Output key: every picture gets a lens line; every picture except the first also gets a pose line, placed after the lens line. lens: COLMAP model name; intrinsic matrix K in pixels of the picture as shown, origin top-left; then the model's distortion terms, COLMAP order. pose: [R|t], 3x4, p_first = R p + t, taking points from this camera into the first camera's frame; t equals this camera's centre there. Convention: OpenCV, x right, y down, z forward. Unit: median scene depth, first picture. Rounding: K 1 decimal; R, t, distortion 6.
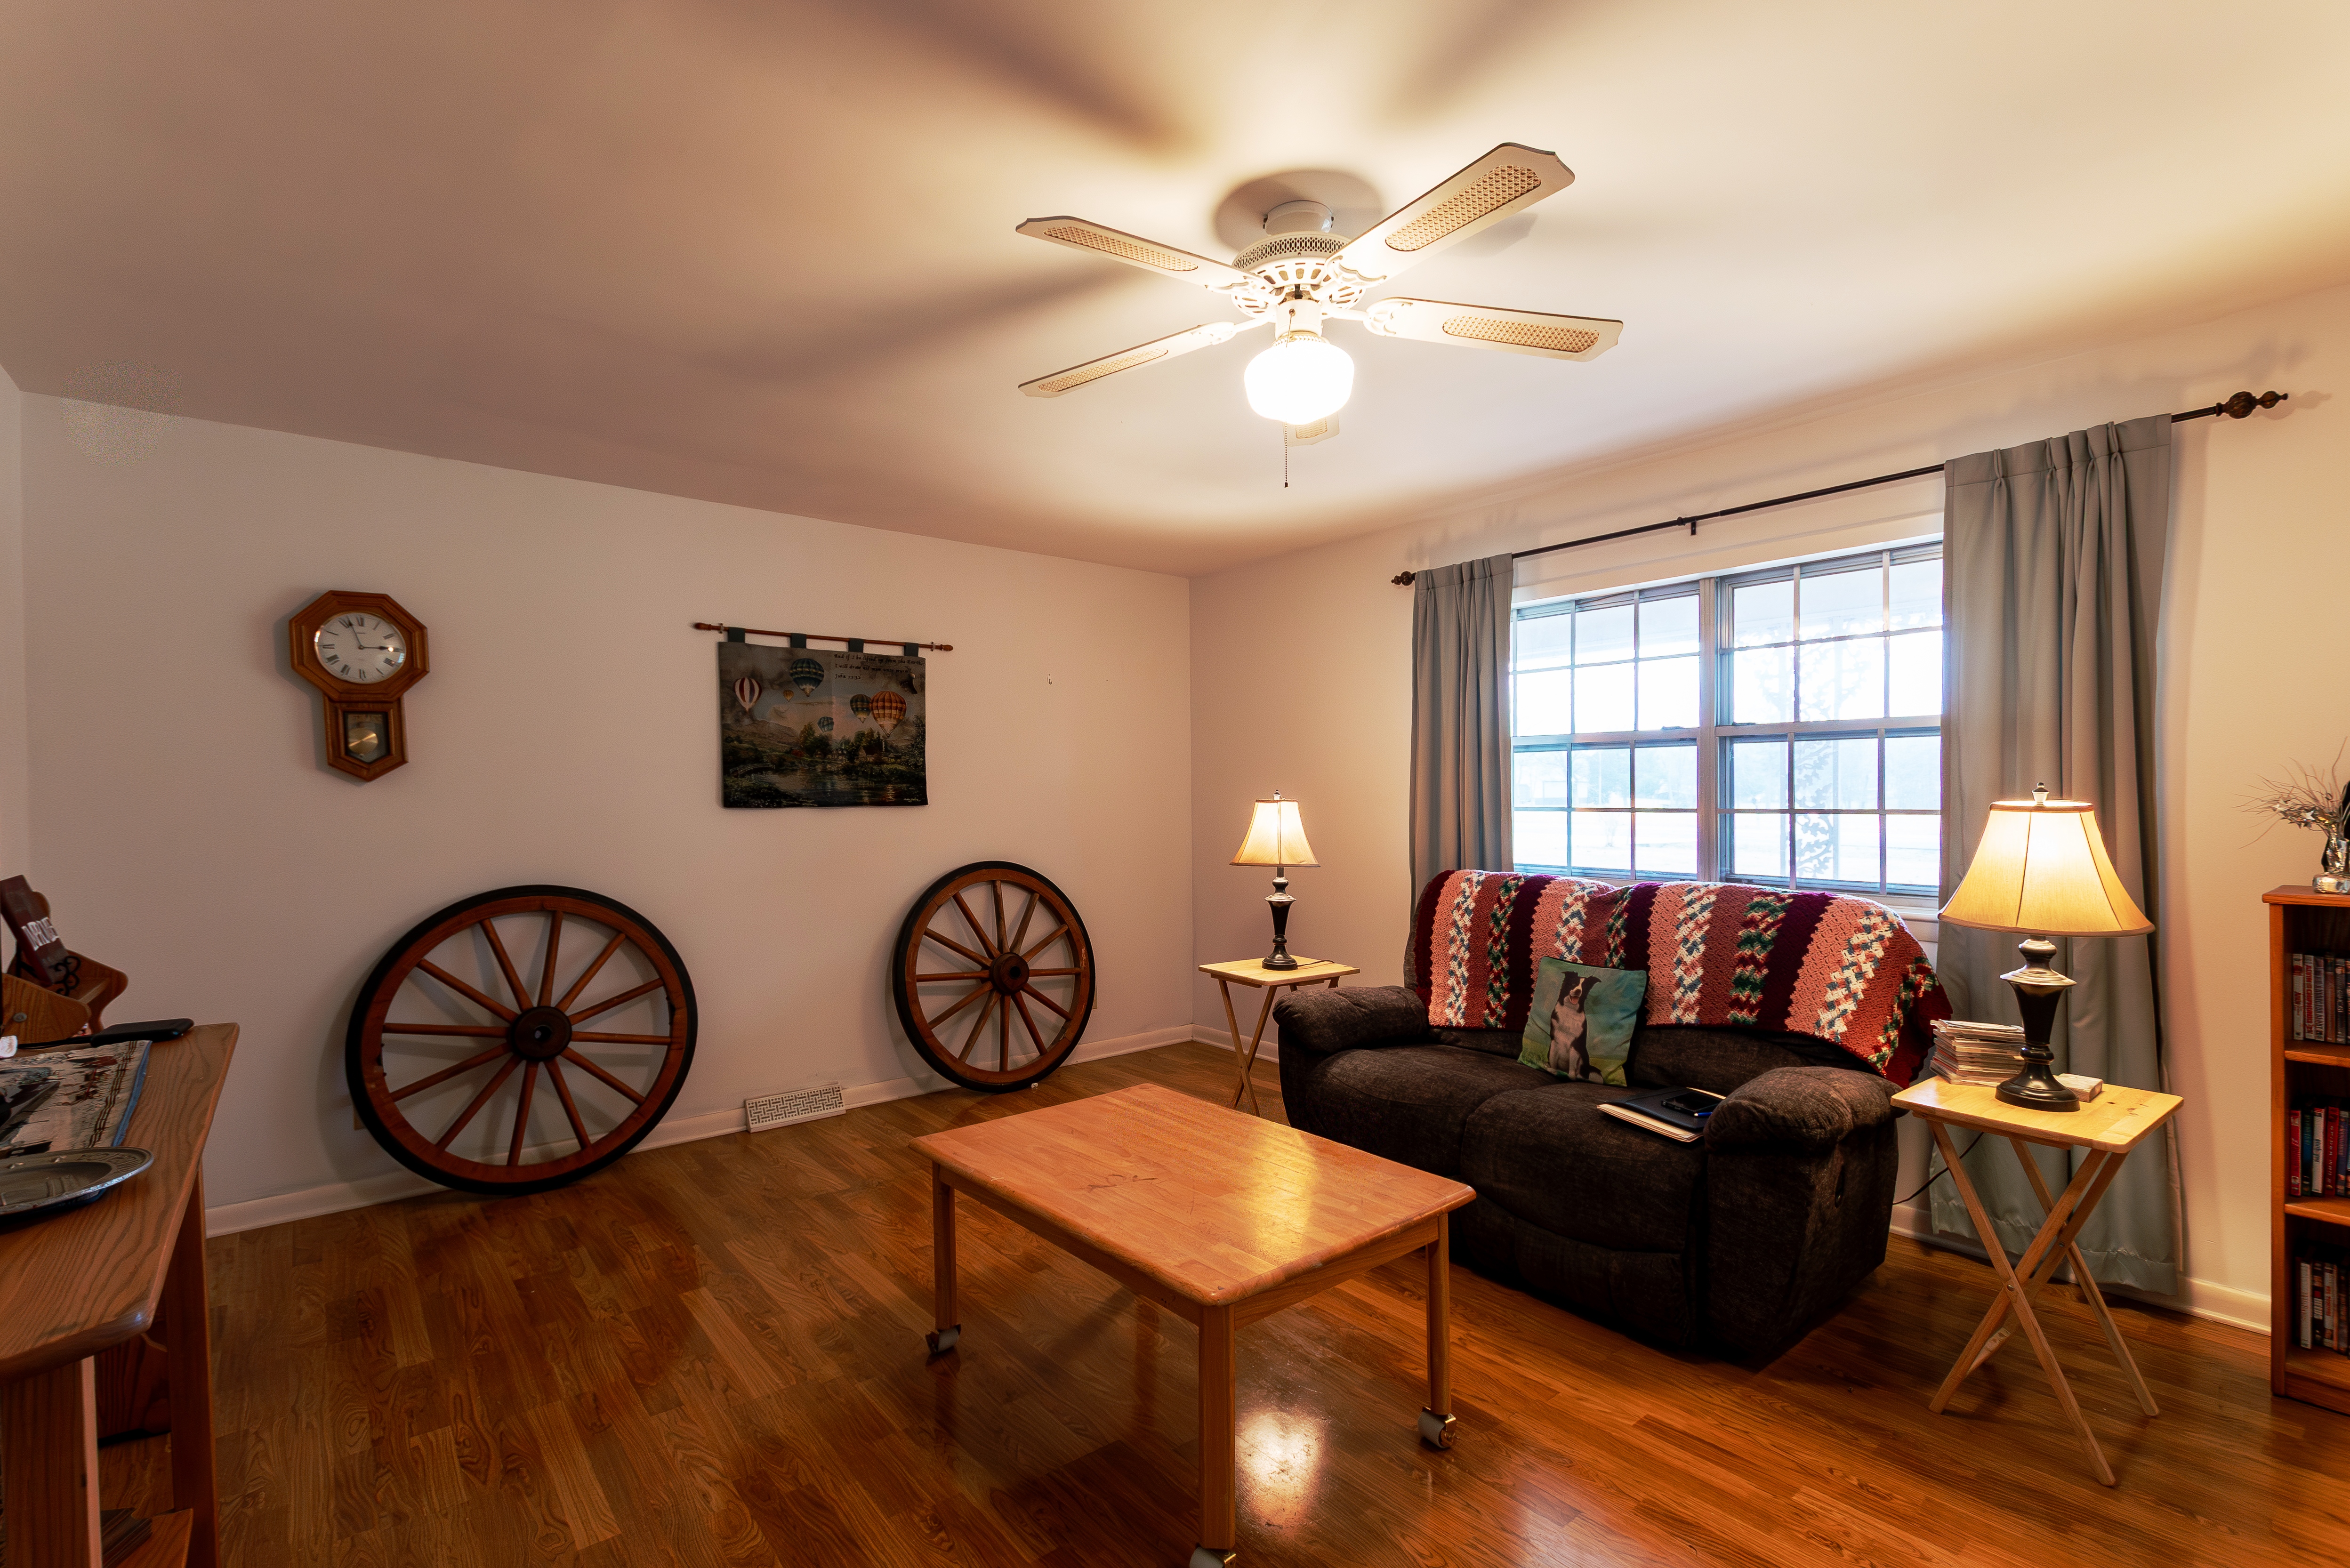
lens RADIAL K [[1066.2, 0, 1160.0], [0, 1066.2, 803.0], [0, 0, 1]] dist [0.016290, -0.006200]
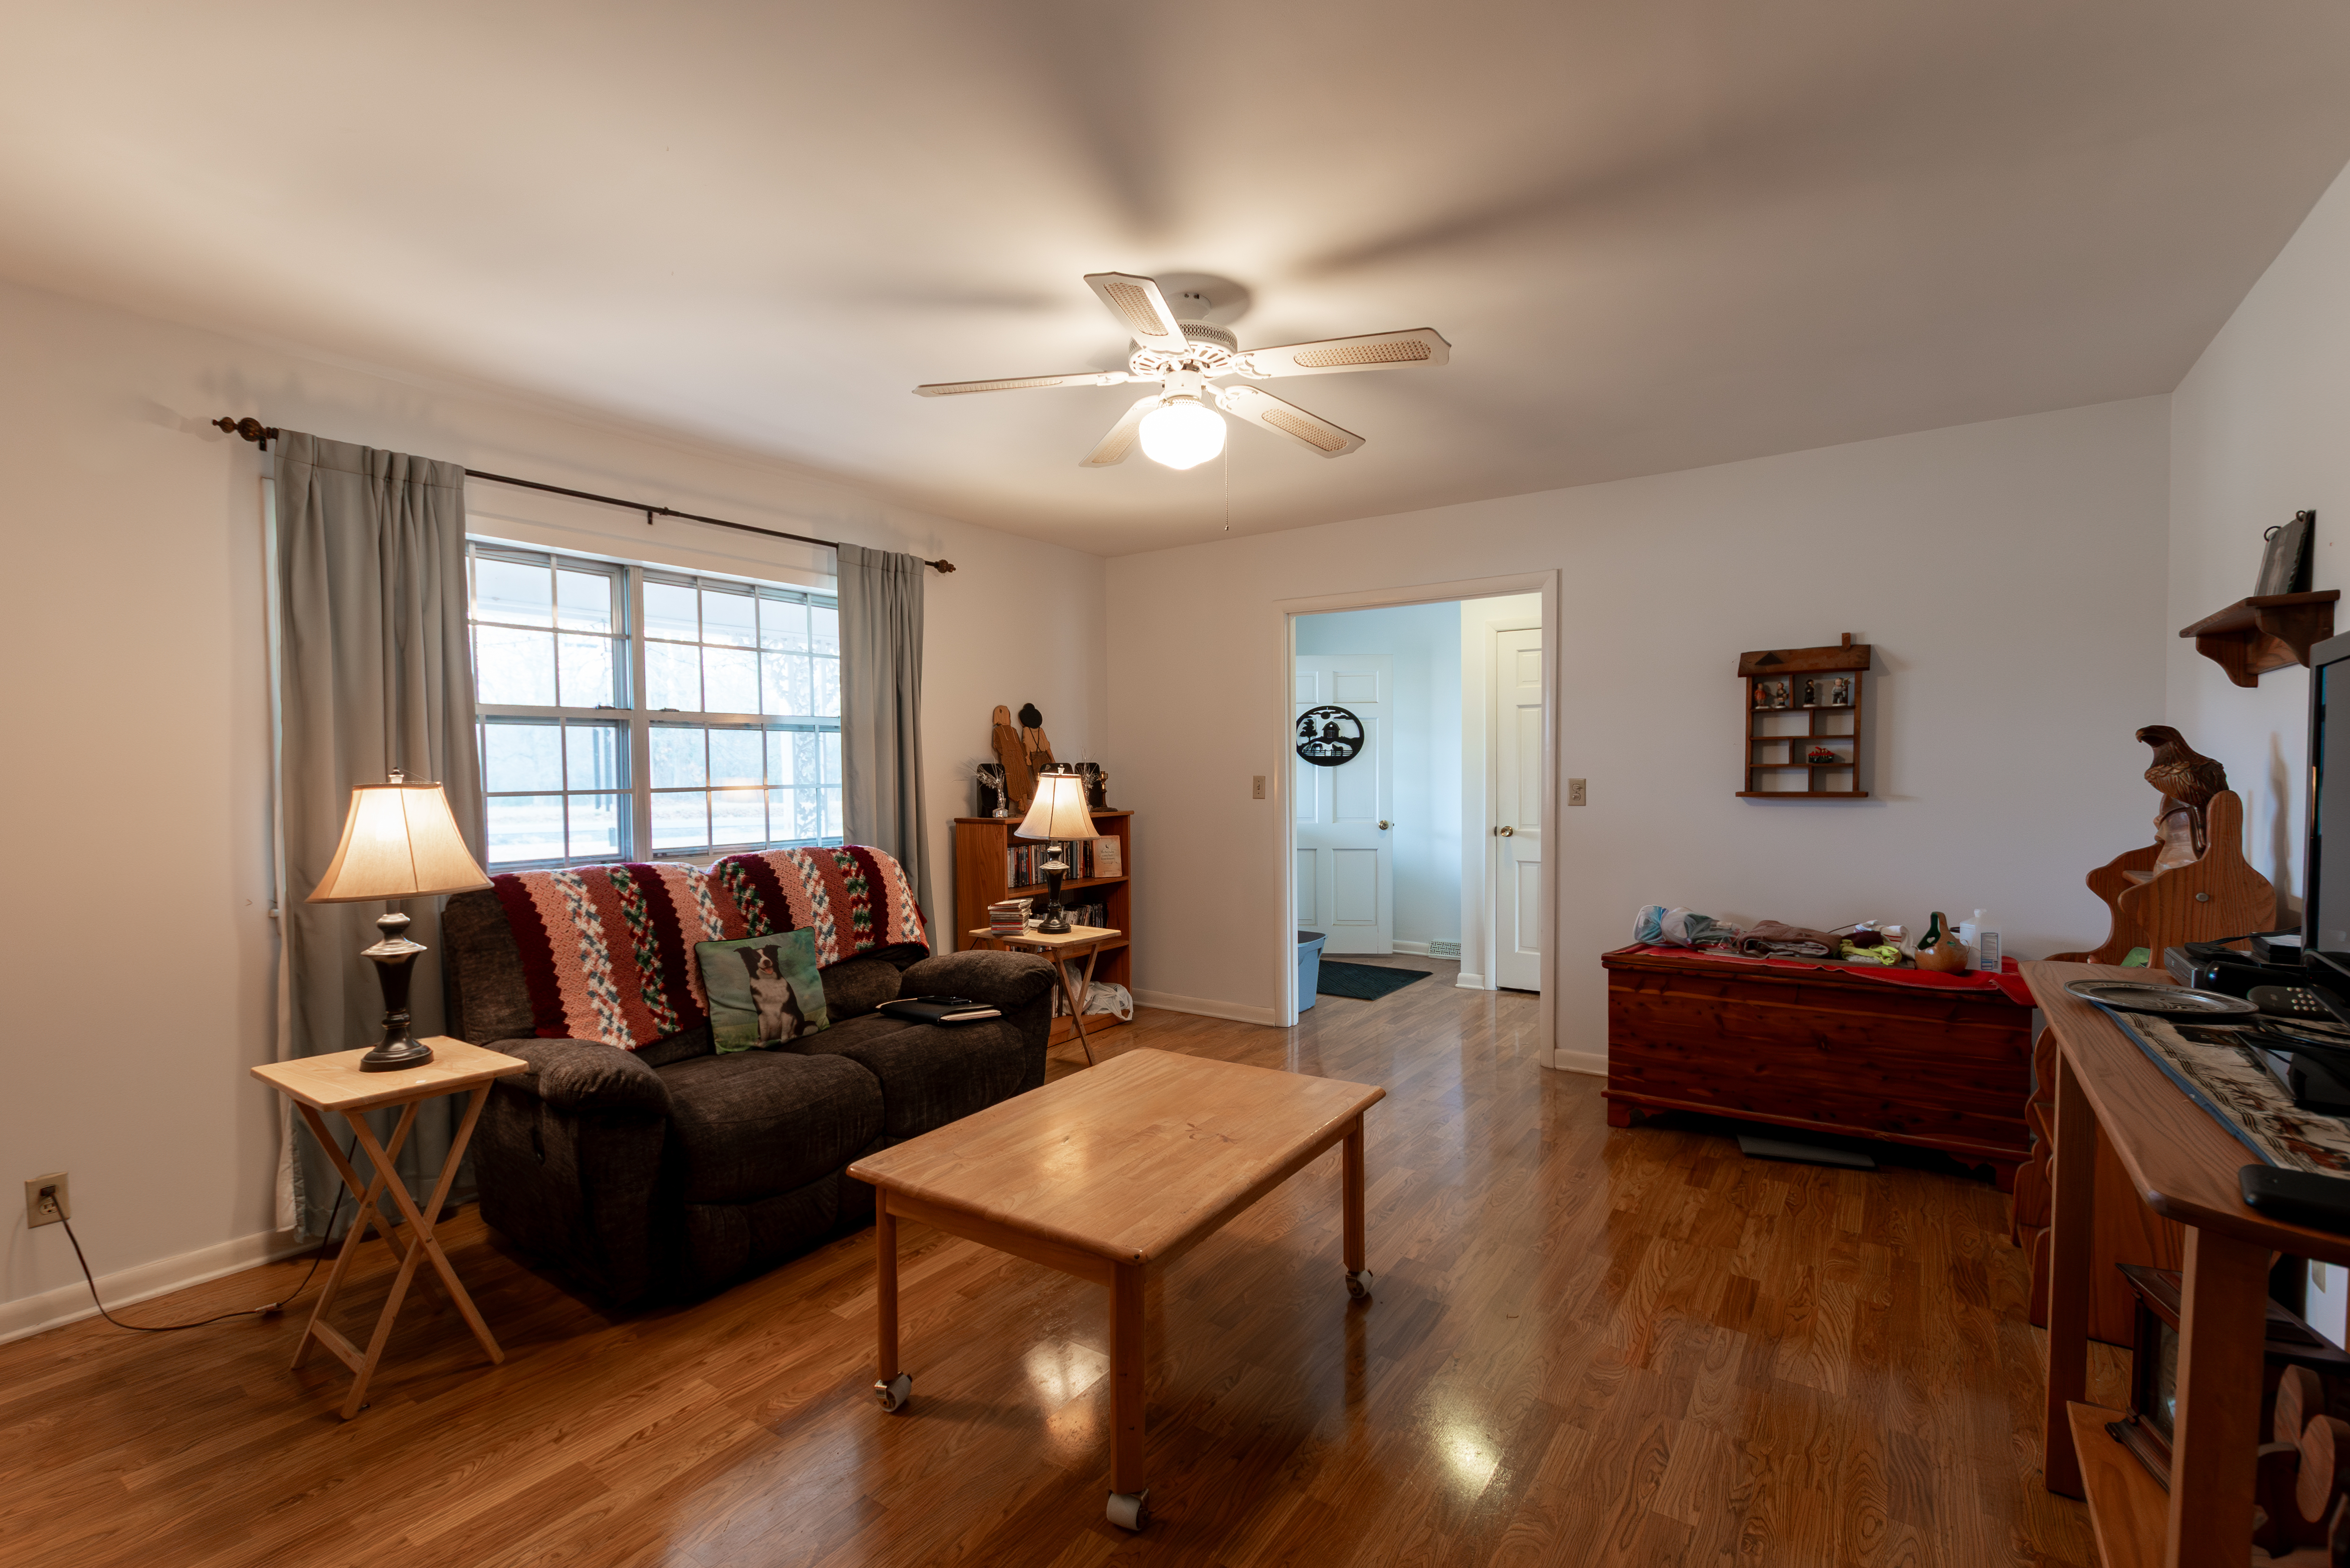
lens RADIAL K [[1066.2, 0, 1160.0], [0, 1066.2, 803.0], [0, 0, 1]] dist [0.016290, -0.006200]
pose [[-0.284831, -0.024019, 0.958277, -0.662091], [0.021129, 0.999286, 0.031327, -0.003051], [-0.958345, 0.029170, -0.284120, 0.857037]]
